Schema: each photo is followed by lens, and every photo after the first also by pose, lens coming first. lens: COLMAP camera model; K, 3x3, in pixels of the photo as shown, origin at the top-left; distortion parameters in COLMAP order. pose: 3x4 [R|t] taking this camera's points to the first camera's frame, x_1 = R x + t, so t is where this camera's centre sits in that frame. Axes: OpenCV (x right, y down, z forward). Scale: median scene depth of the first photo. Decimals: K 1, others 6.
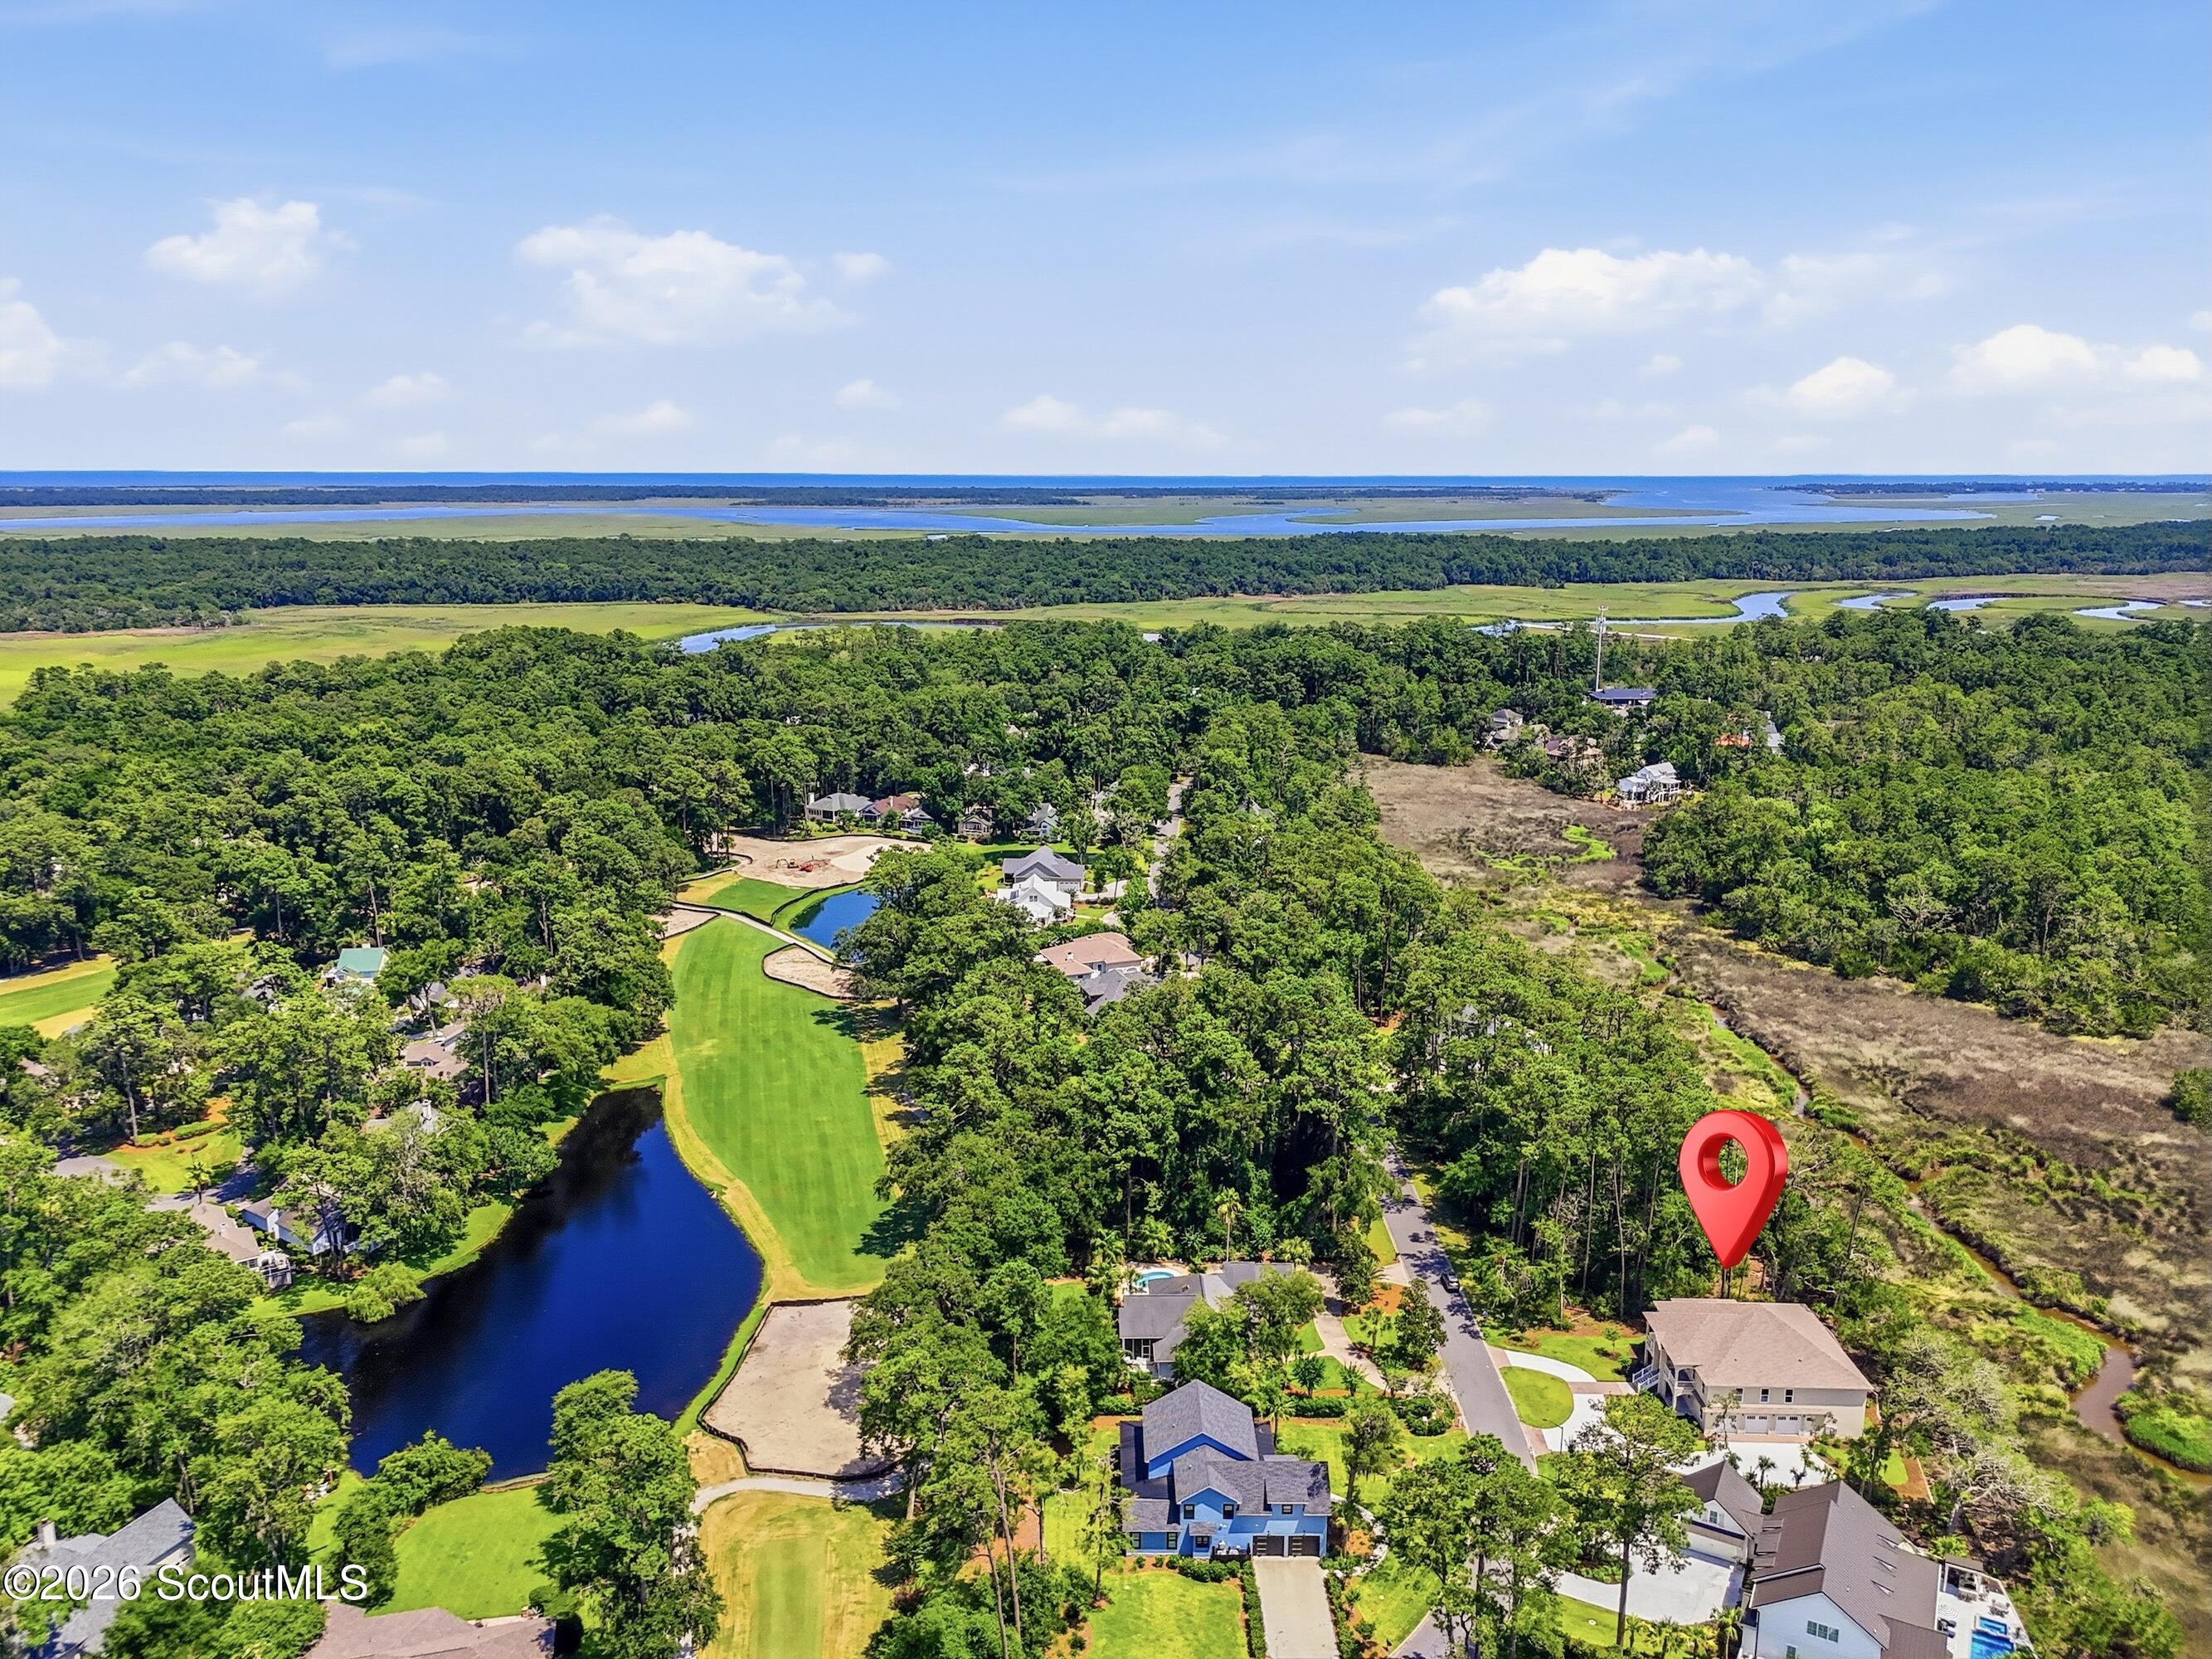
lens RADIAL K [[1633.1, 0, 1106.0], [0, 1633.1, 829.5], [0, 0, 1]] dist [0.081466, -0.063482]
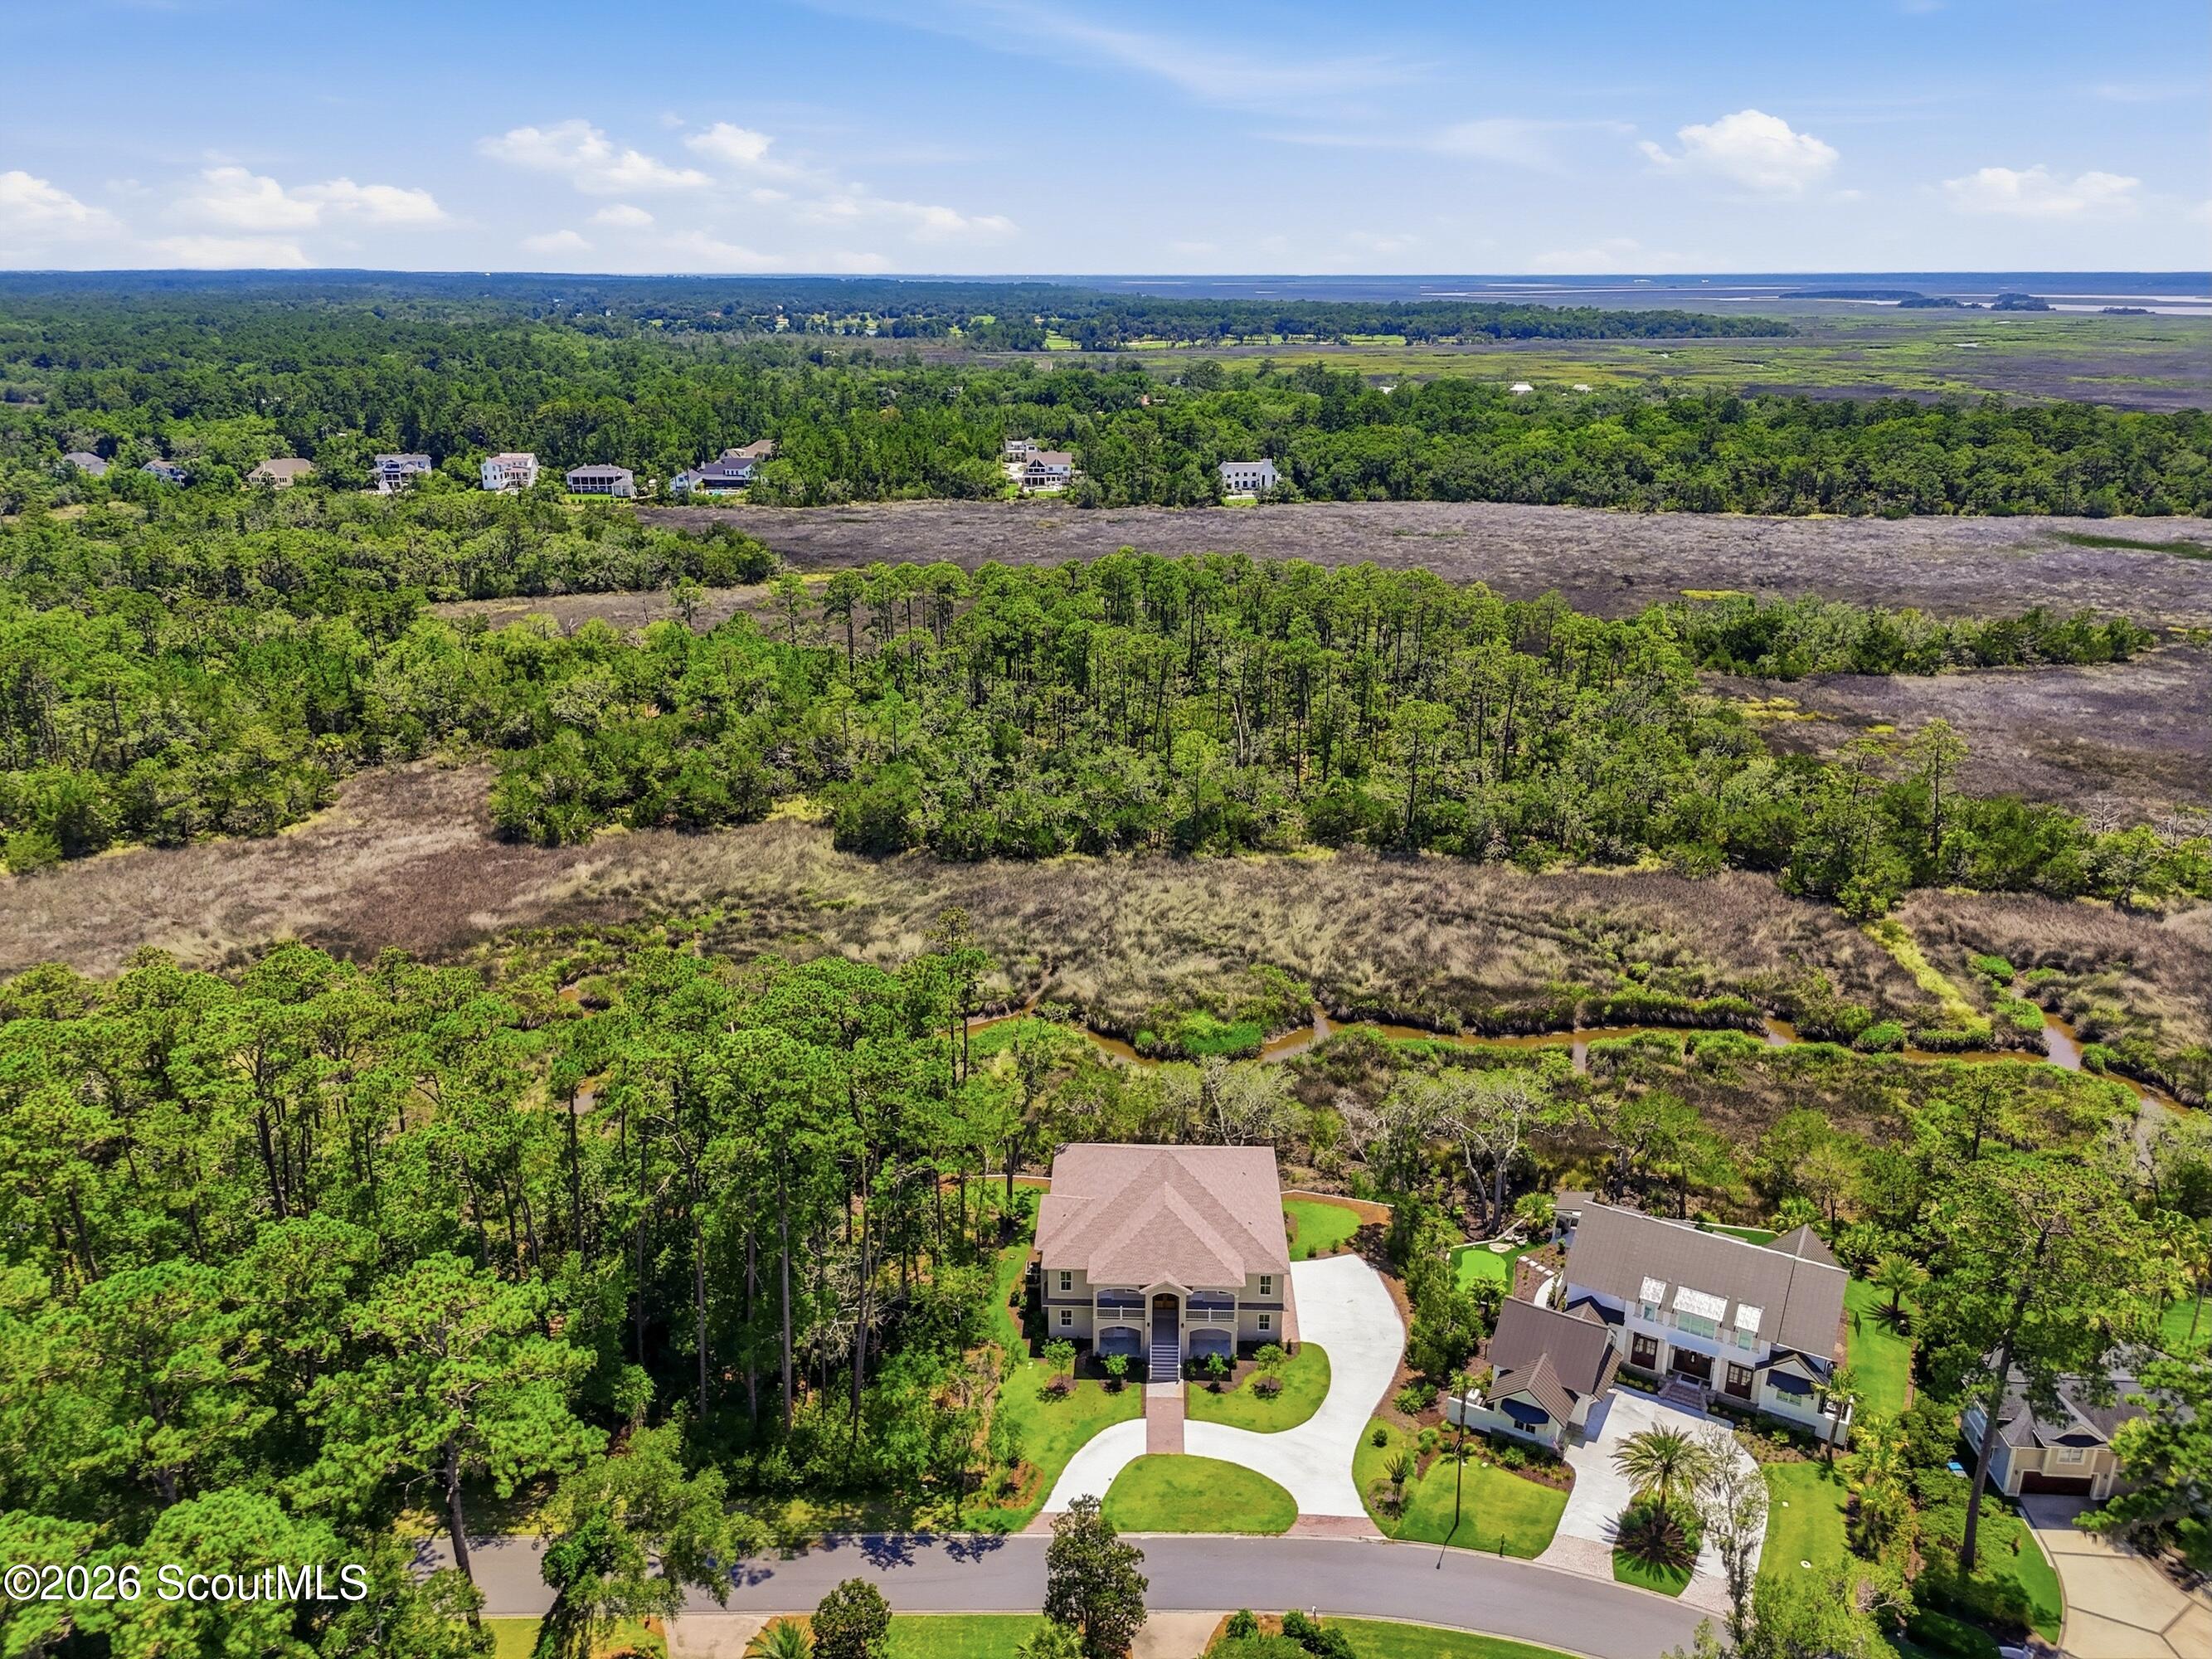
lens RADIAL K [[1633.1, 0, 1106.0], [0, 1633.1, 829.5], [0, 0, 1]] dist [0.081466, -0.063482]
pose [[0.007525, -0.328291, 0.944547, -0.110837], [0.210487, 0.923931, 0.319448, -0.032978], [-0.977568, 0.196411, 0.076053, 0.505415]]
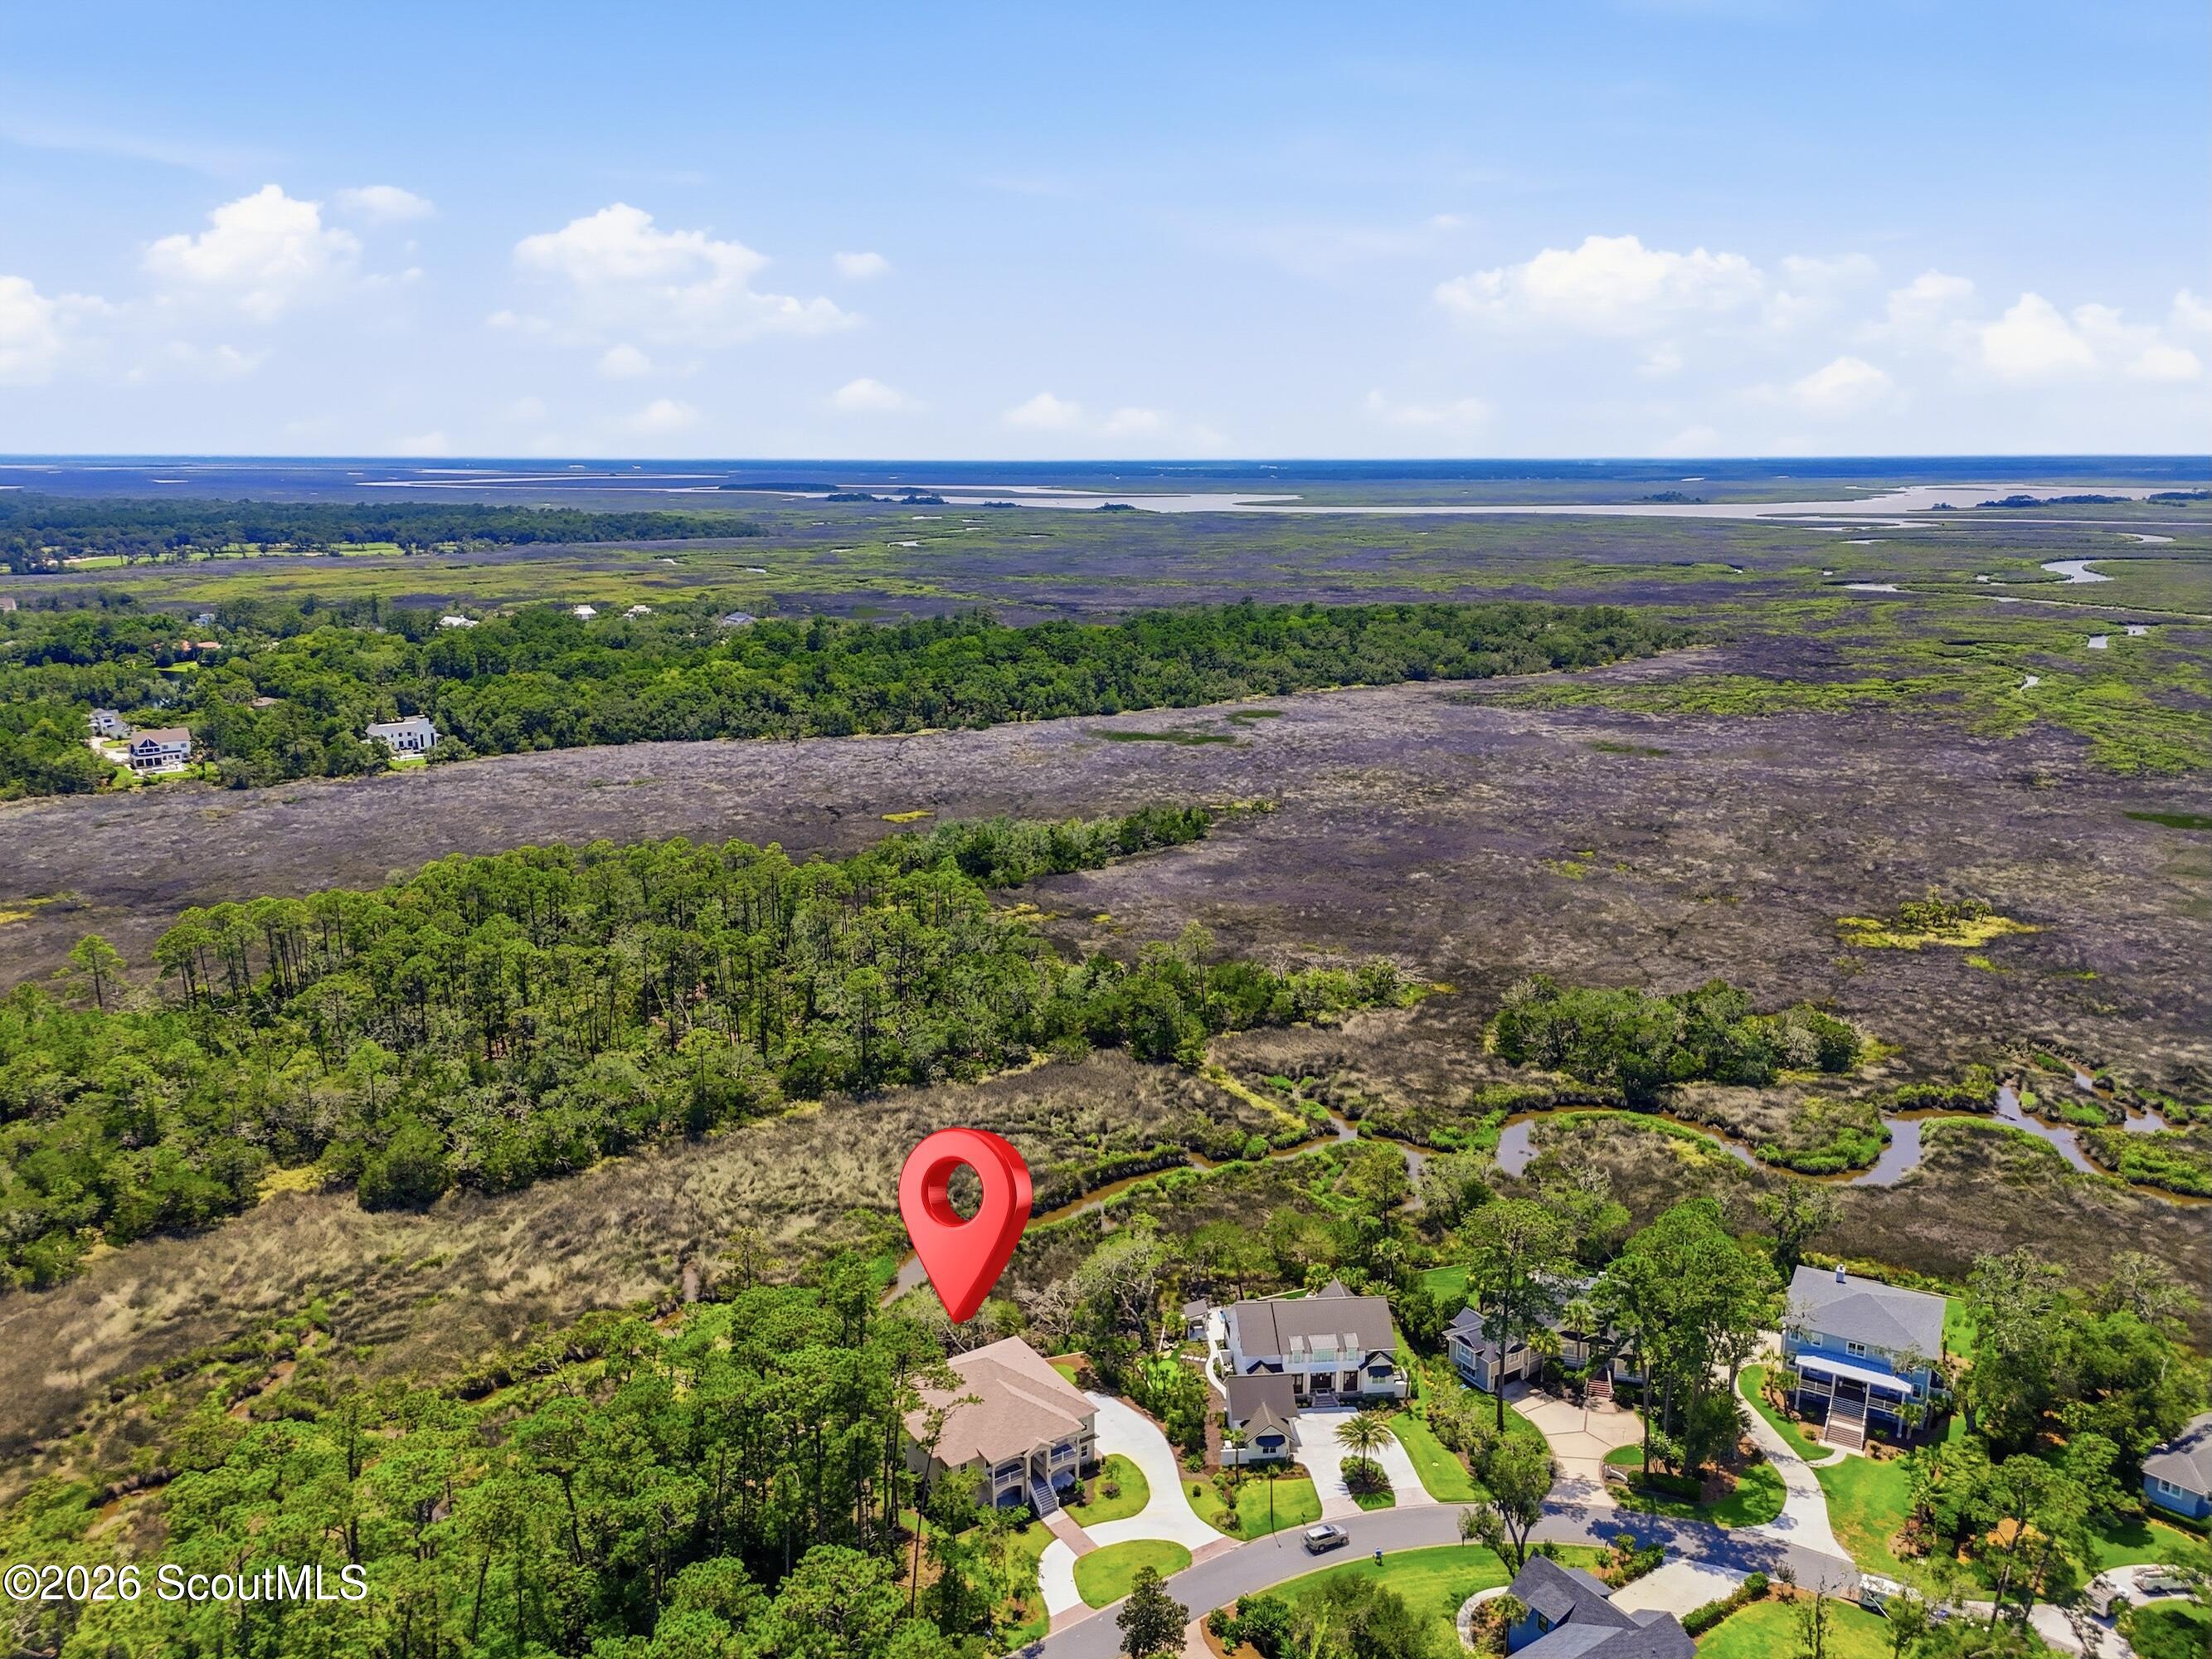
lens RADIAL K [[1631.3, 0, 1076.5], [0, 1631.3, 835.2], [0, 0, 1]] dist [0.104569, -0.130167]
pose [[-0.555065, -0.195621, 0.808477, -0.189372], [0.180792, 0.920345, 0.346813, -0.168713], [-0.811922, 0.338670, -0.475484, 0.694948]]
